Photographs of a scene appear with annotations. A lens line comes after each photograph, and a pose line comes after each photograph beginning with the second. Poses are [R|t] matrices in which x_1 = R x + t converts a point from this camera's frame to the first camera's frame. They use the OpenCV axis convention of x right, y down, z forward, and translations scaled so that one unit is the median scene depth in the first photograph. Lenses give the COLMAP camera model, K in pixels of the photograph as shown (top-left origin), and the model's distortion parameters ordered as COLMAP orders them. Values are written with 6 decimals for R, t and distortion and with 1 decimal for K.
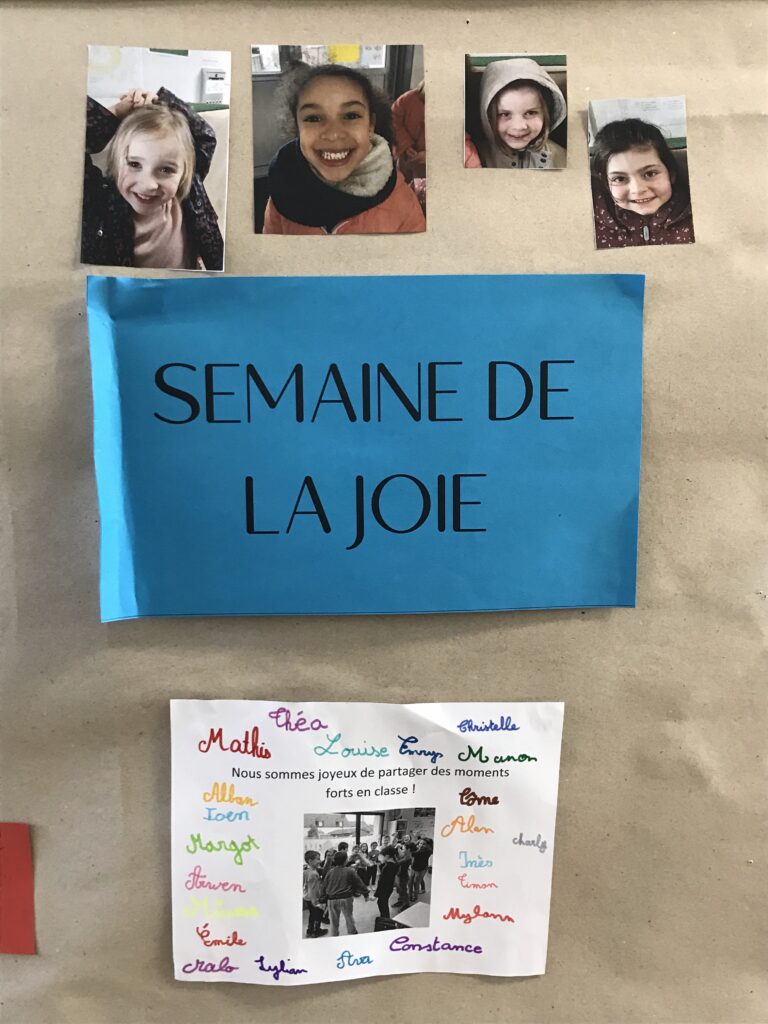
lens RADIAL K [[1170.2, 0, 387.6], [0, 1170.2, 517.9], [0, 0, 1]] dist [-0.056791, 0.000000]
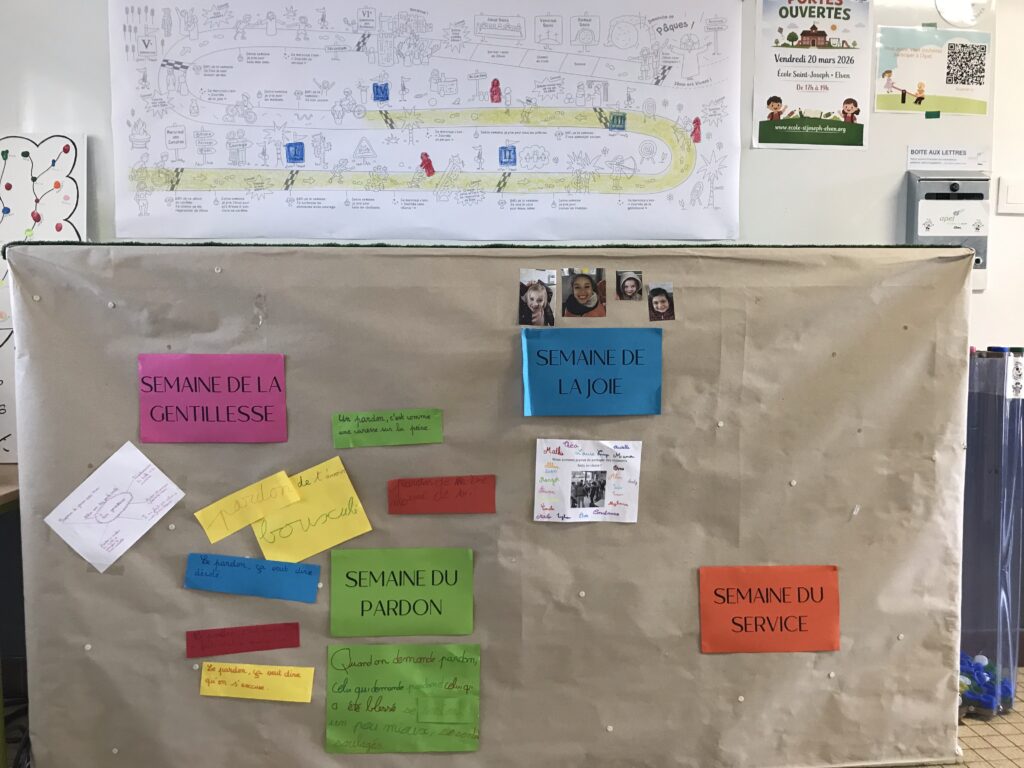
lens RADIAL K [[846.1, 0, 504.2], [0, 846.1, 378.4], [0, 0, 1]] dist [0.035141, -0.025557]
pose [[0.999806, 0.003573, 0.019351, -0.351832], [-0.002216, 0.997567, -0.069684, 0.154533], [-0.019553, 0.069628, 0.997381, -1.751699]]
